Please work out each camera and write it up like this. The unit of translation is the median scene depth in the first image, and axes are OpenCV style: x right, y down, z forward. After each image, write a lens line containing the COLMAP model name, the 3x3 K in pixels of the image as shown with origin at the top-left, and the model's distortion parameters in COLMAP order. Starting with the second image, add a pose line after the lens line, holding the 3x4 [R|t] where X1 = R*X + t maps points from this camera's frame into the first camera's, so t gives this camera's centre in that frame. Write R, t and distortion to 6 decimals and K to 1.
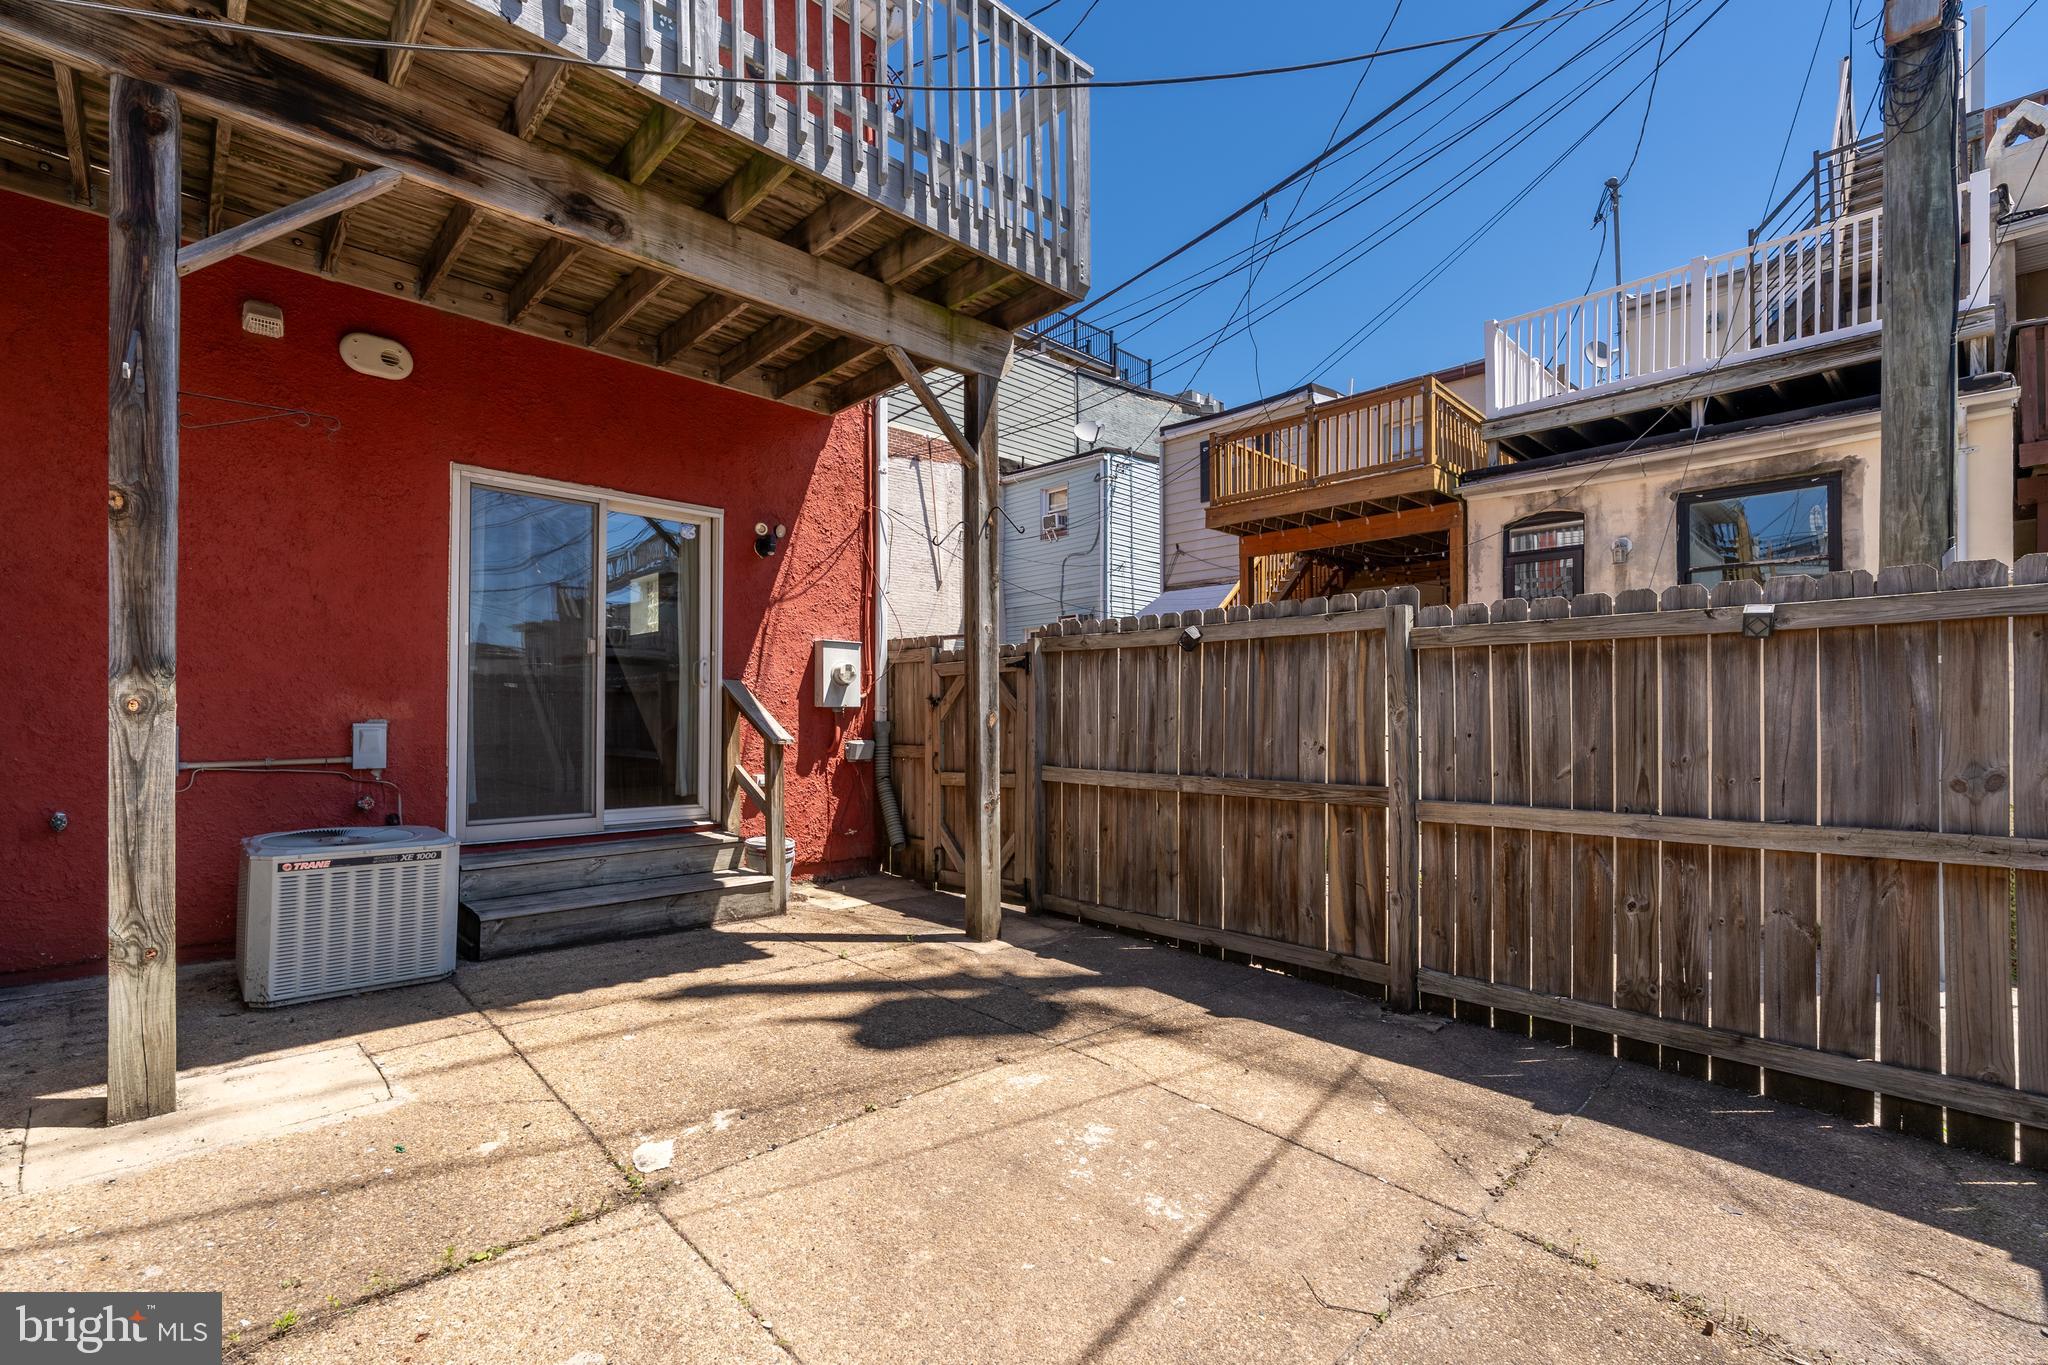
lens RADIAL K [[894.7, 0, 1039.7], [0, 894.7, 708.7], [0, 0, 1]] dist [0.000098, -0.000108]
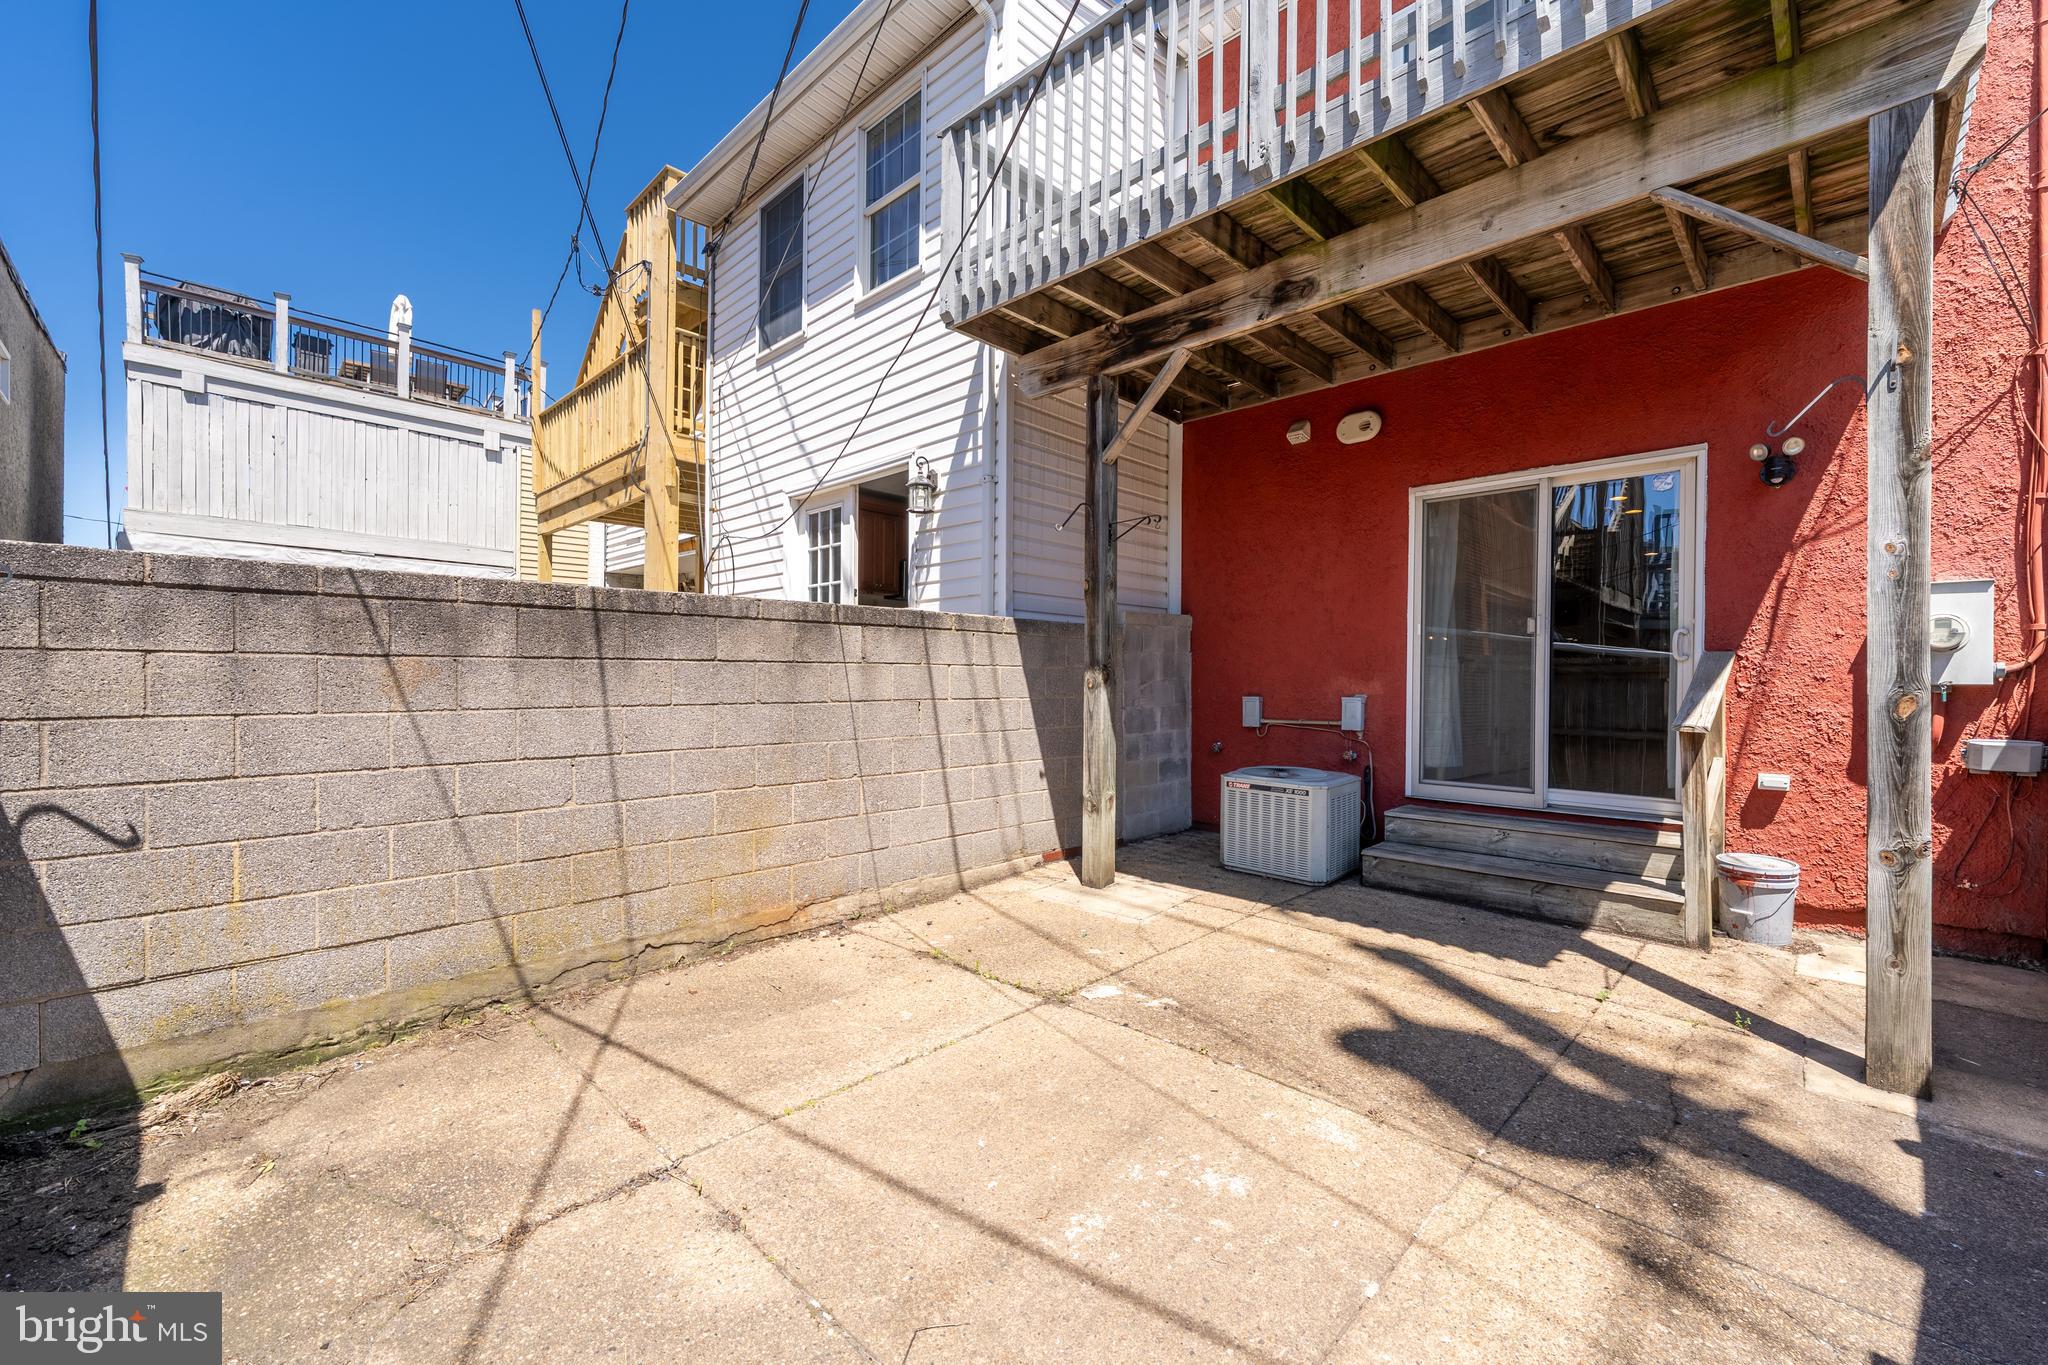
lens RADIAL K [[835.8, 0, 1031.5], [0, 835.8, 682.8], [0, 0, 1]] dist [0.003027, -0.001240]
pose [[0.016948, -0.005562, -0.999841, 0.641127], [-0.003926, 0.999976, -0.005629, 0.004339], [0.999849, 0.004021, 0.016926, 0.597966]]
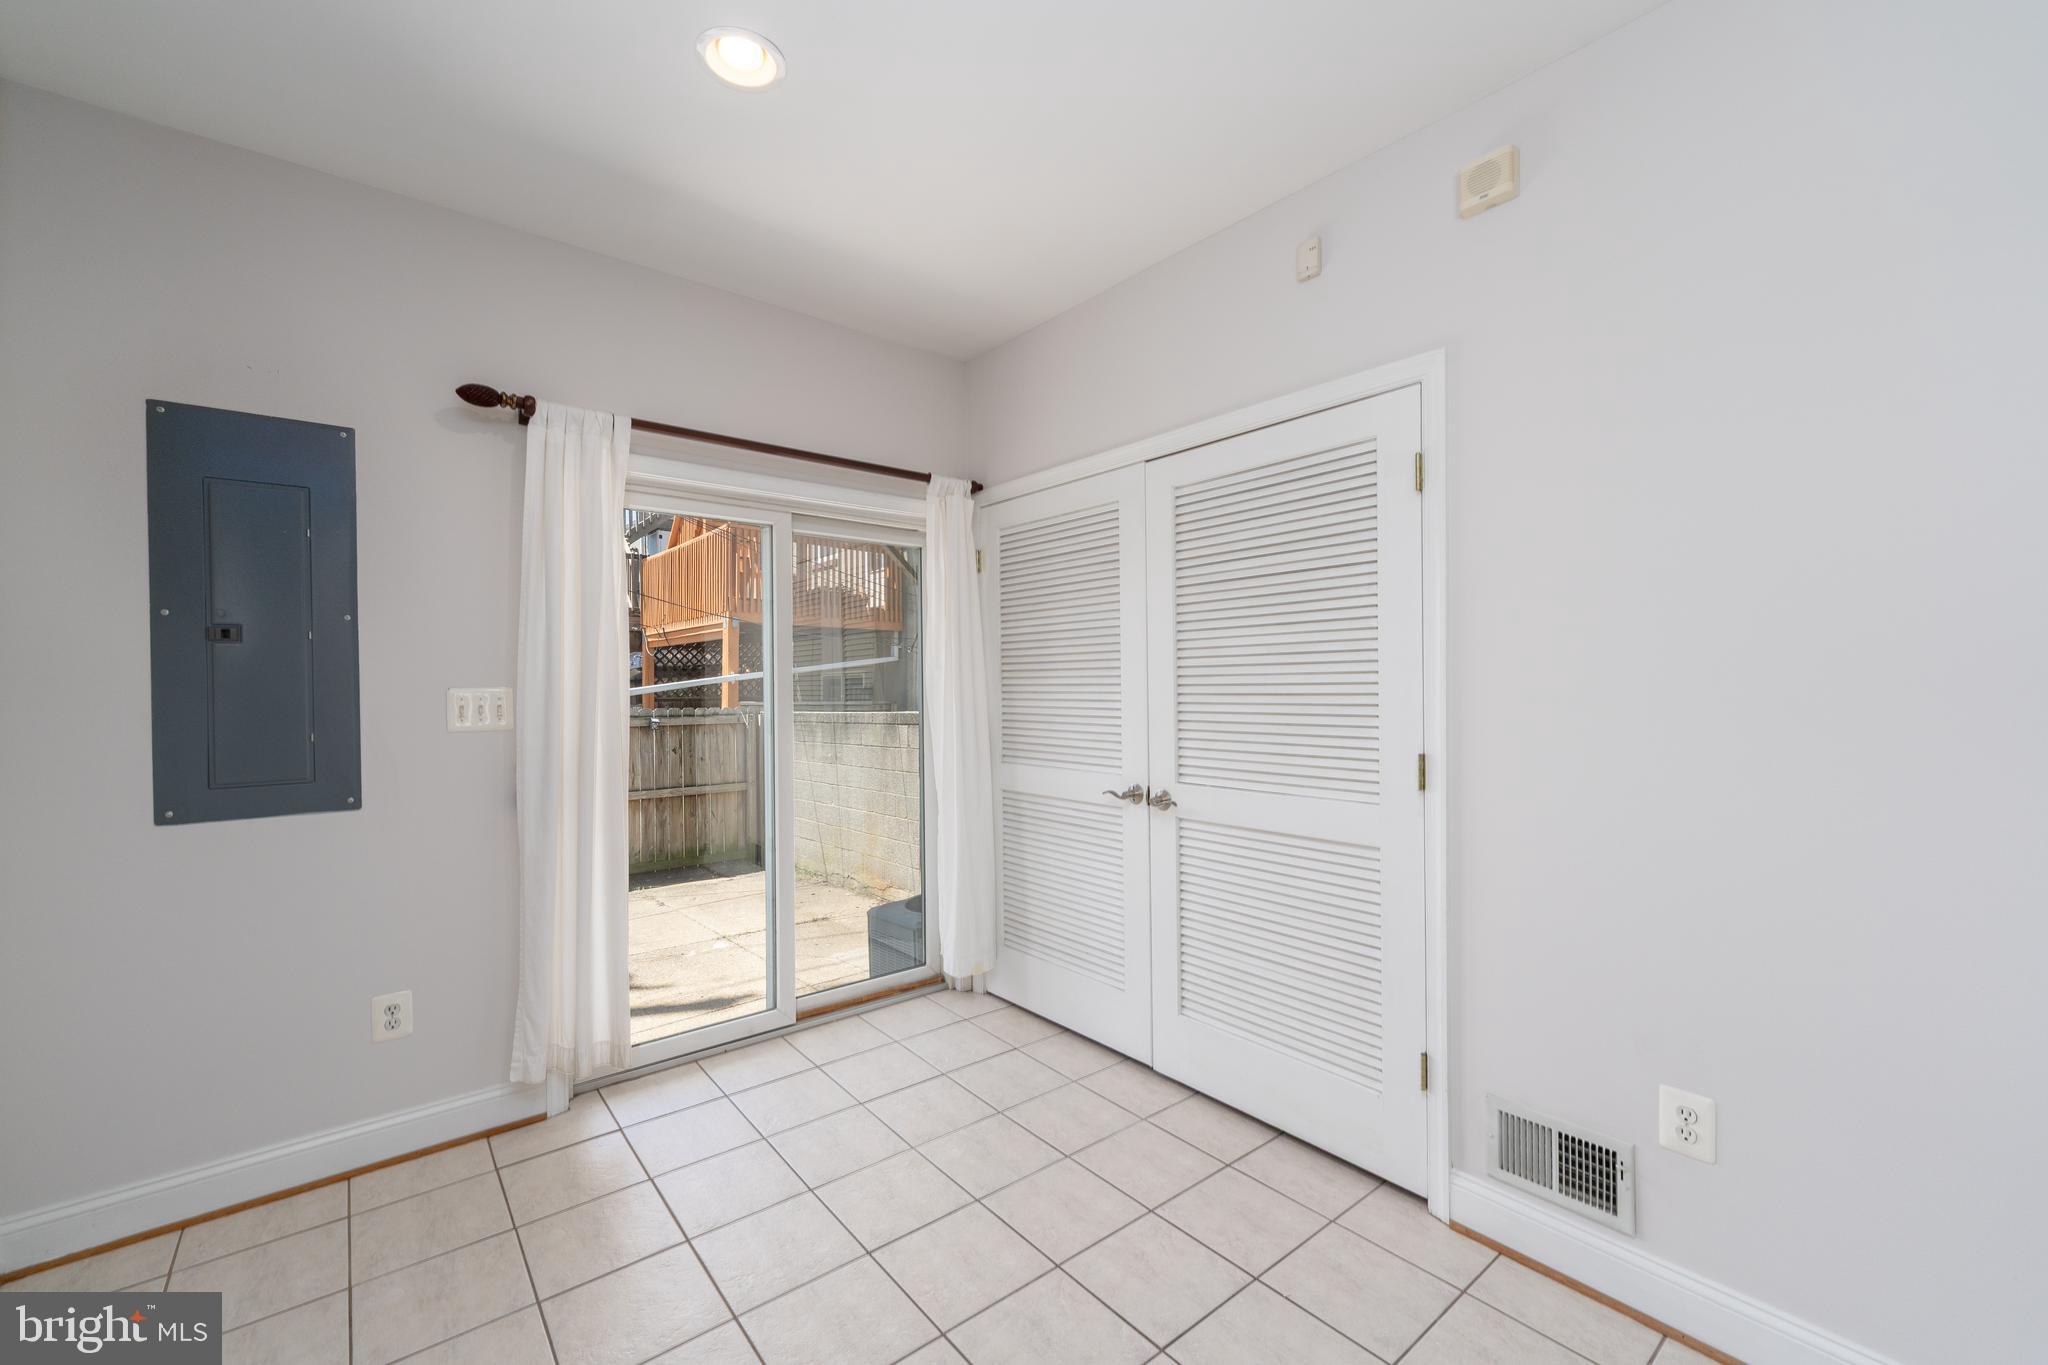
lens RADIAL K [[835.8, 0, 1027.0], [0, 835.8, 682.9], [0, 0, 1]] dist [0.003027, -0.001240]
pose [[-0.995583, 0.003563, 0.093822, -1.076231], [0.001801, 0.999820, -0.018865, -0.148431], [-0.093872, -0.018613, -0.995410, 2.329019]]
